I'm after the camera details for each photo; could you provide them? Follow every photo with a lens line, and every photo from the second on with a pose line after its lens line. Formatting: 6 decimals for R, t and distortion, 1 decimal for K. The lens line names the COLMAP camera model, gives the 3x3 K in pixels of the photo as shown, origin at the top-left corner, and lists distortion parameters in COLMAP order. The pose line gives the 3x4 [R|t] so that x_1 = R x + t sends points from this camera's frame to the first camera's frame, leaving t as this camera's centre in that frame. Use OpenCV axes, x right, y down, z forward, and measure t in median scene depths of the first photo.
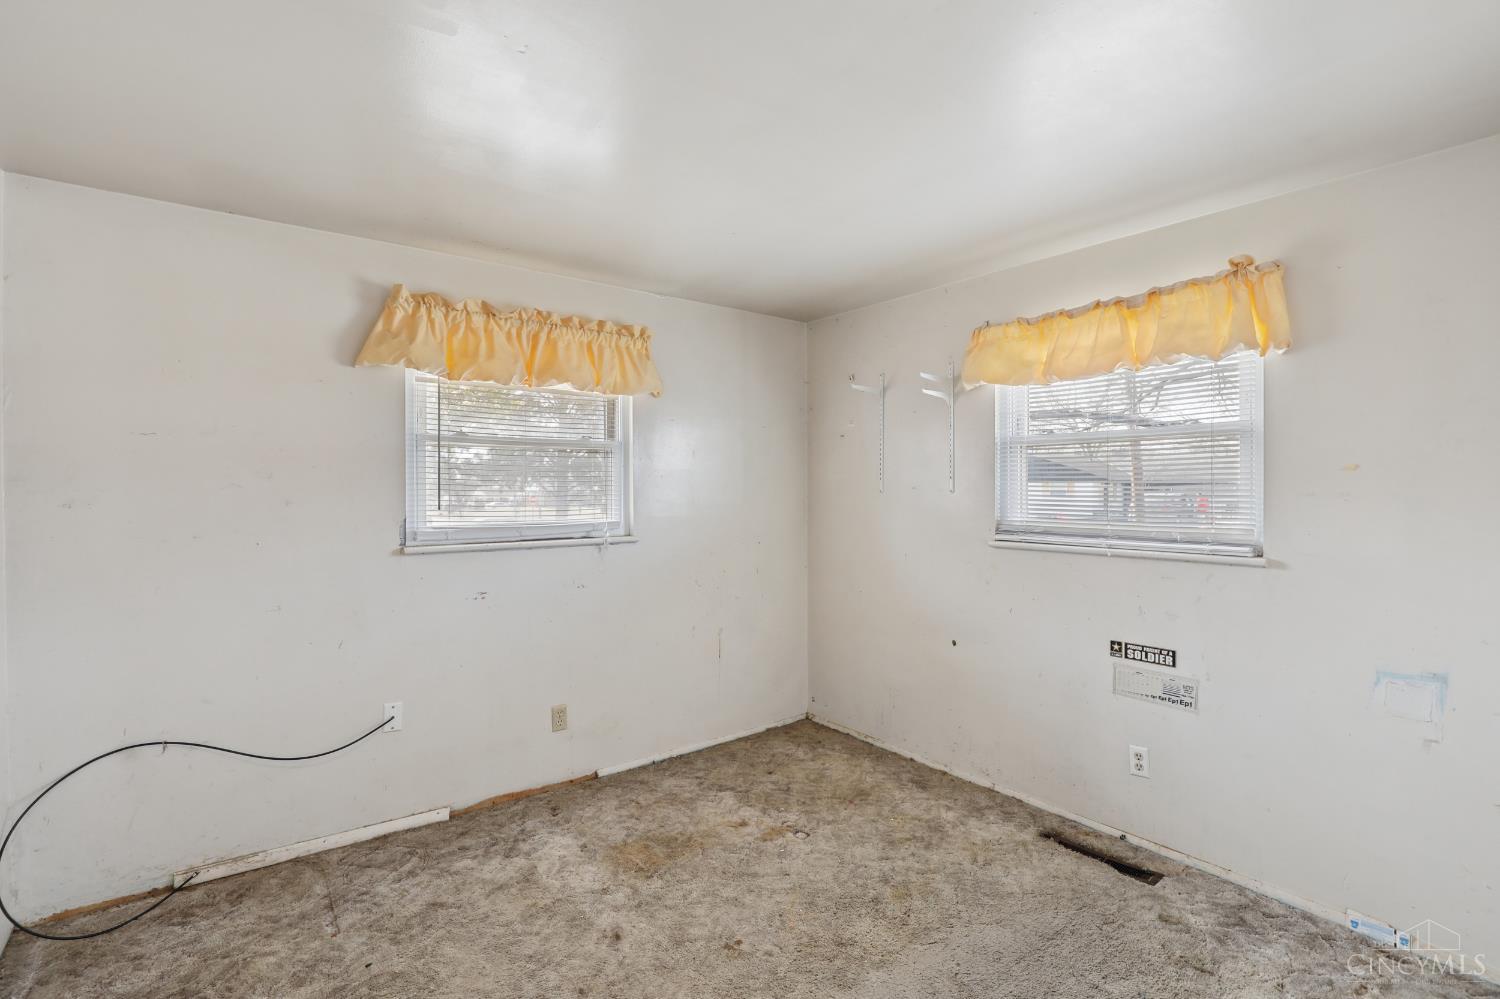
lens RADIAL K [[690.8, 0, 753.7], [0, 690.8, 493.5], [0, 0, 1]] dist [-0.042296, 0.009511]
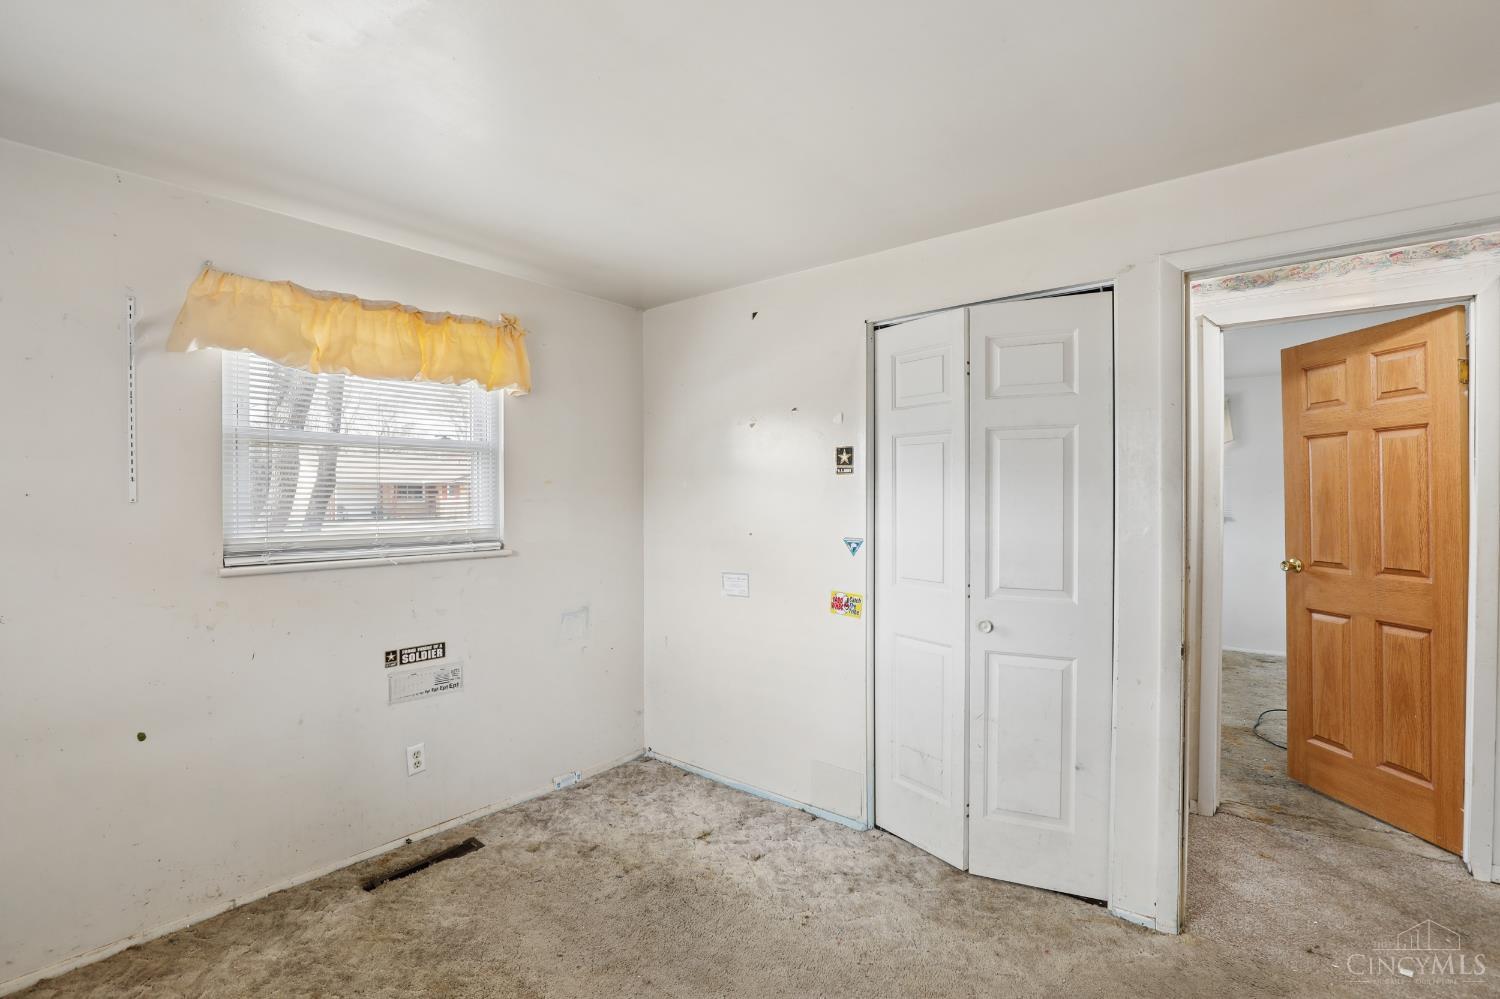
lens RADIAL K [[690.8, 0, 753.7], [0, 690.8, 493.5], [0, 0, 1]] dist [-0.042296, 0.009511]
pose [[-0.225451, -0.000218, 0.974254, -0.565780], [0.005978, 0.999981, 0.001607, -0.009726], [-0.974236, 0.006186, -0.225445, 0.736471]]
